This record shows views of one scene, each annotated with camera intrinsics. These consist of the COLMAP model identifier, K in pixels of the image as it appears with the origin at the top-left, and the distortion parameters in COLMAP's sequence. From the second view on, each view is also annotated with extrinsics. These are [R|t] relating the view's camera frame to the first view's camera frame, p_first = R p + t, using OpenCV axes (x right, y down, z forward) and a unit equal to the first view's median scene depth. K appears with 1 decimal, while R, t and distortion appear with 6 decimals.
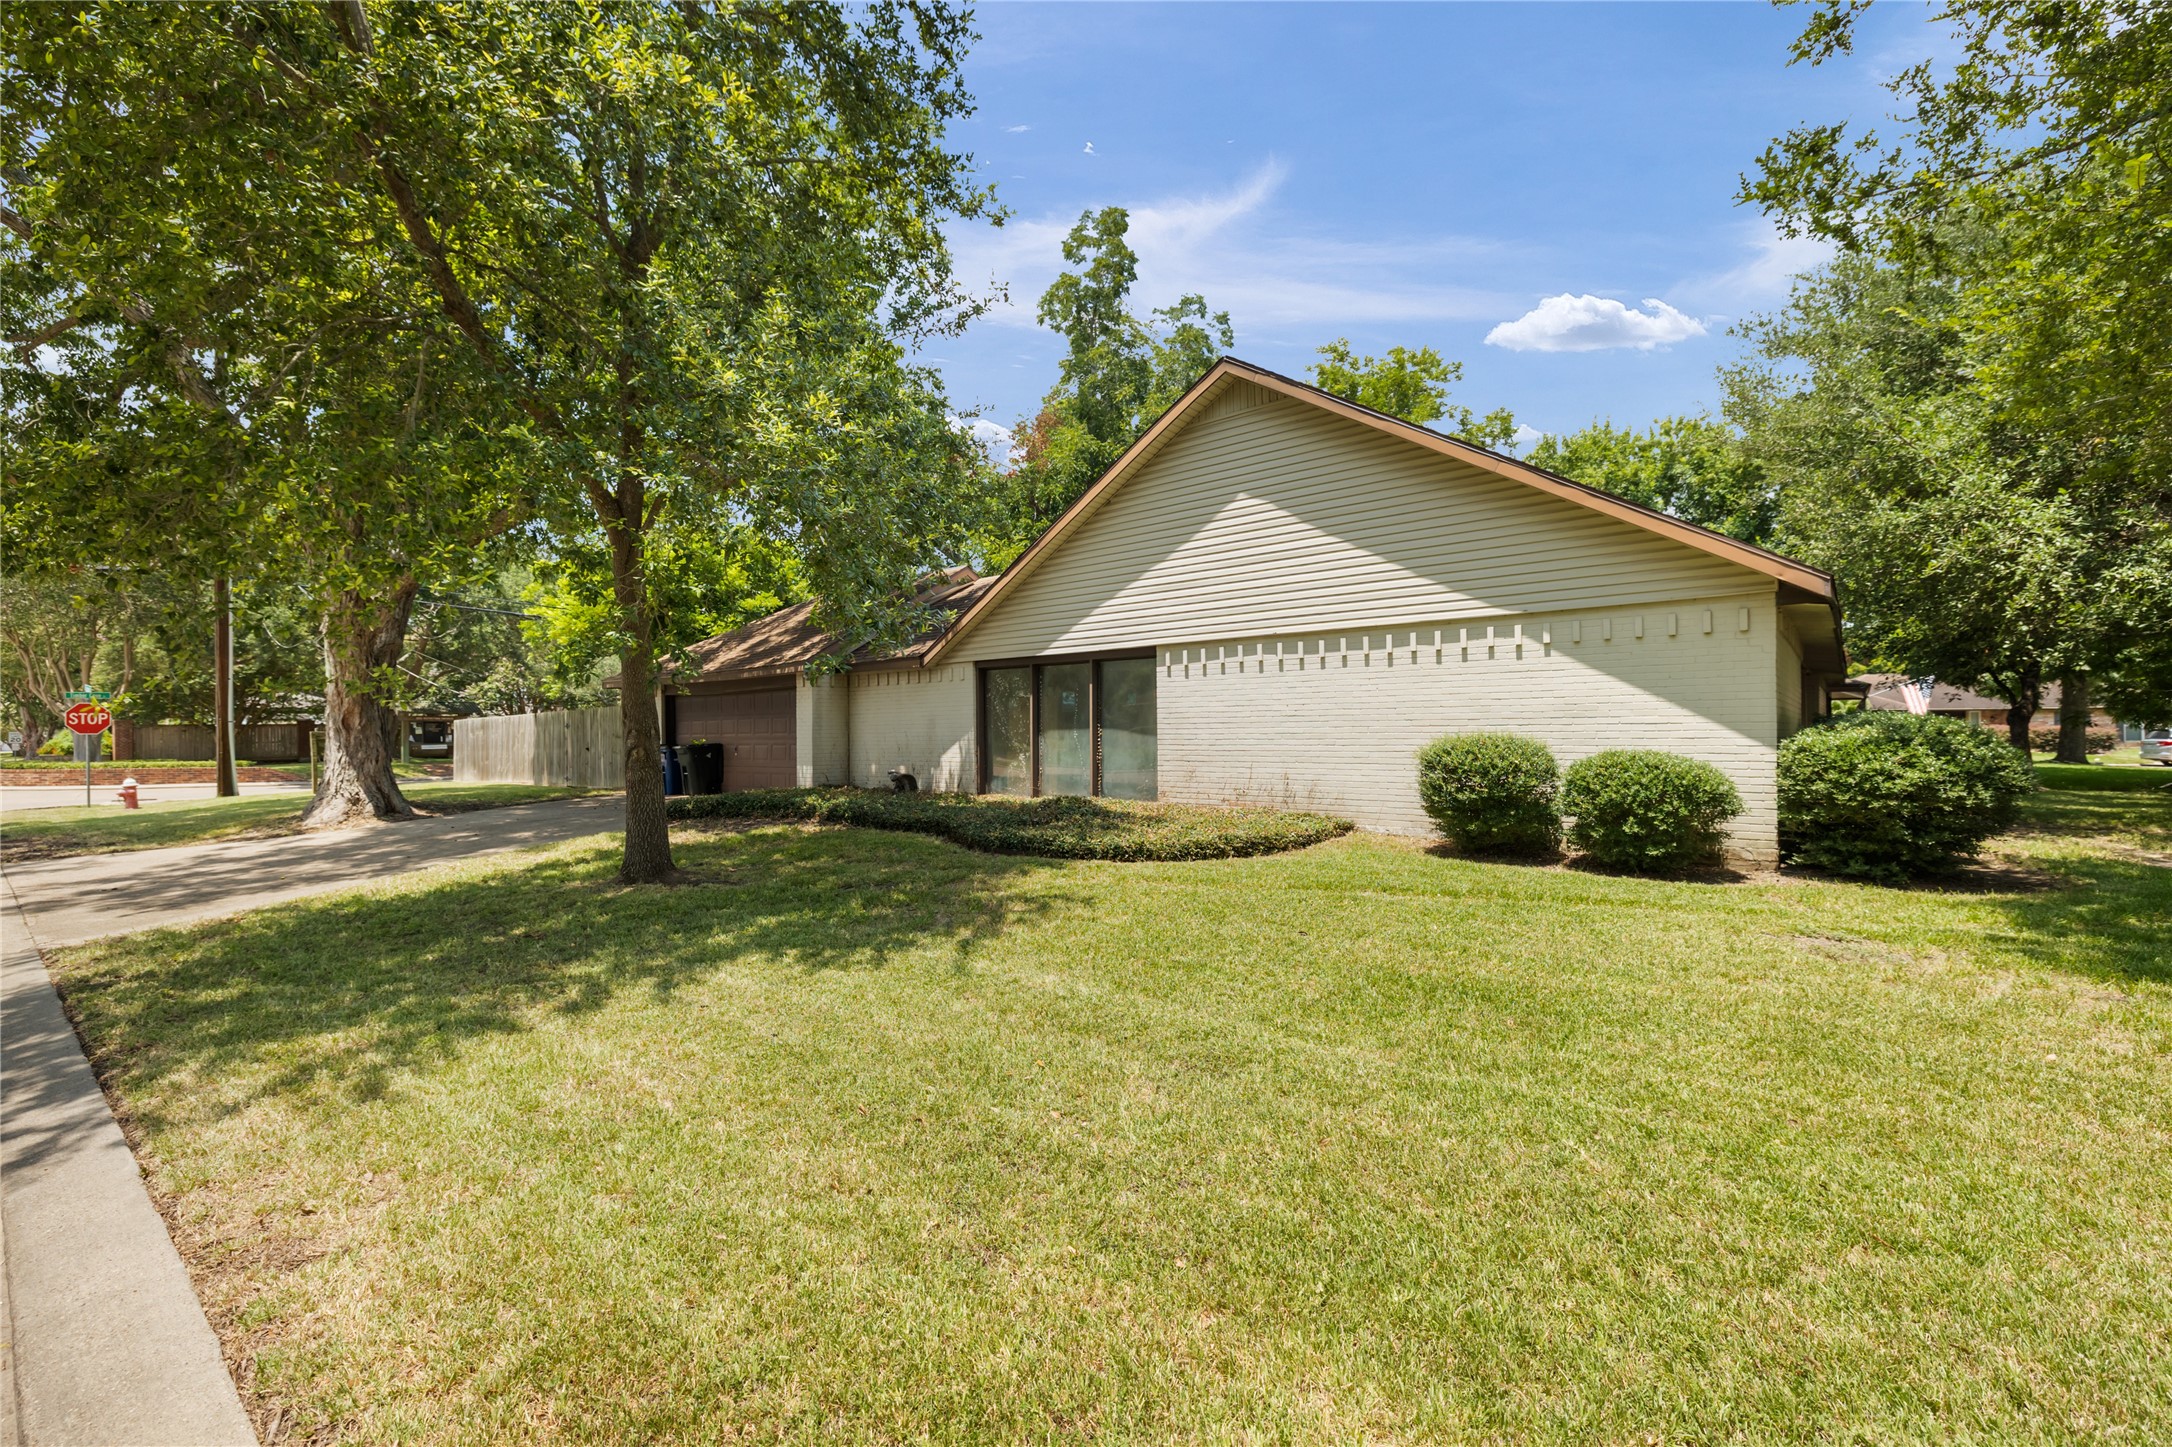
lens RADIAL K [[927.3, 0, 1084.2], [0, 927.3, 724.3], [0, 0, 1]] dist [0.001826, 0.000744]
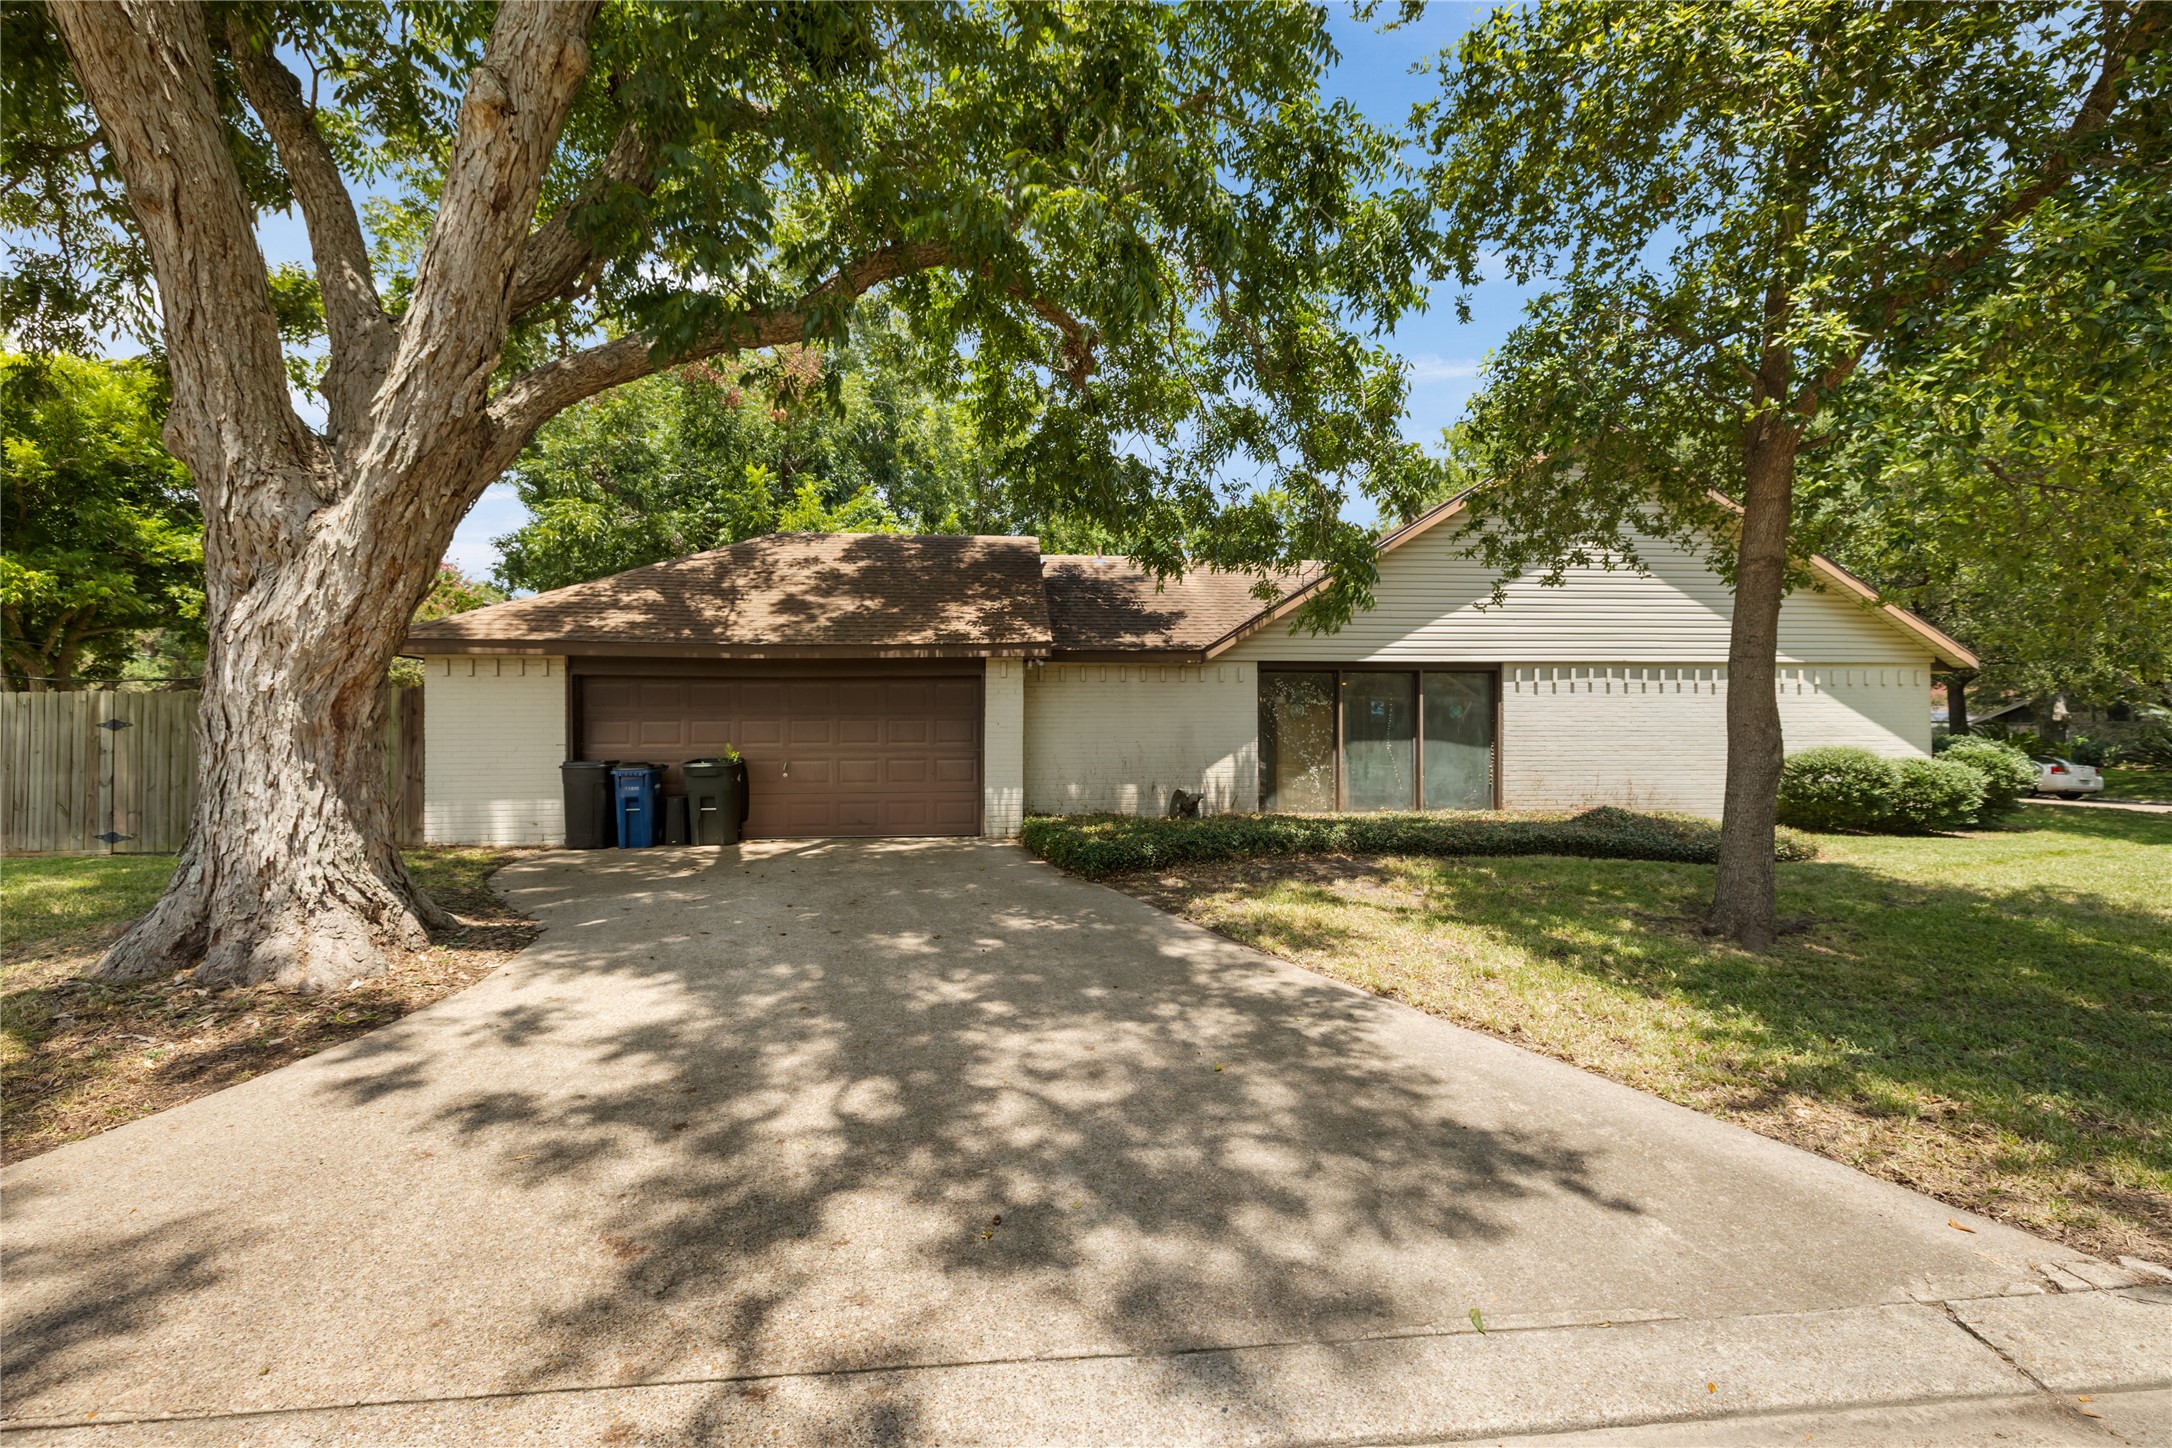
lens RADIAL K [[927.3, 0, 1084.5], [0, 927.3, 724.7], [0, 0, 1]] dist [0.001826, 0.000744]
pose [[0.702222, 0.018630, 0.711714, -0.884139], [-0.012406, 0.999826, -0.013931, 0.006169], [-0.711850, 0.000953, 0.702331, 0.526843]]
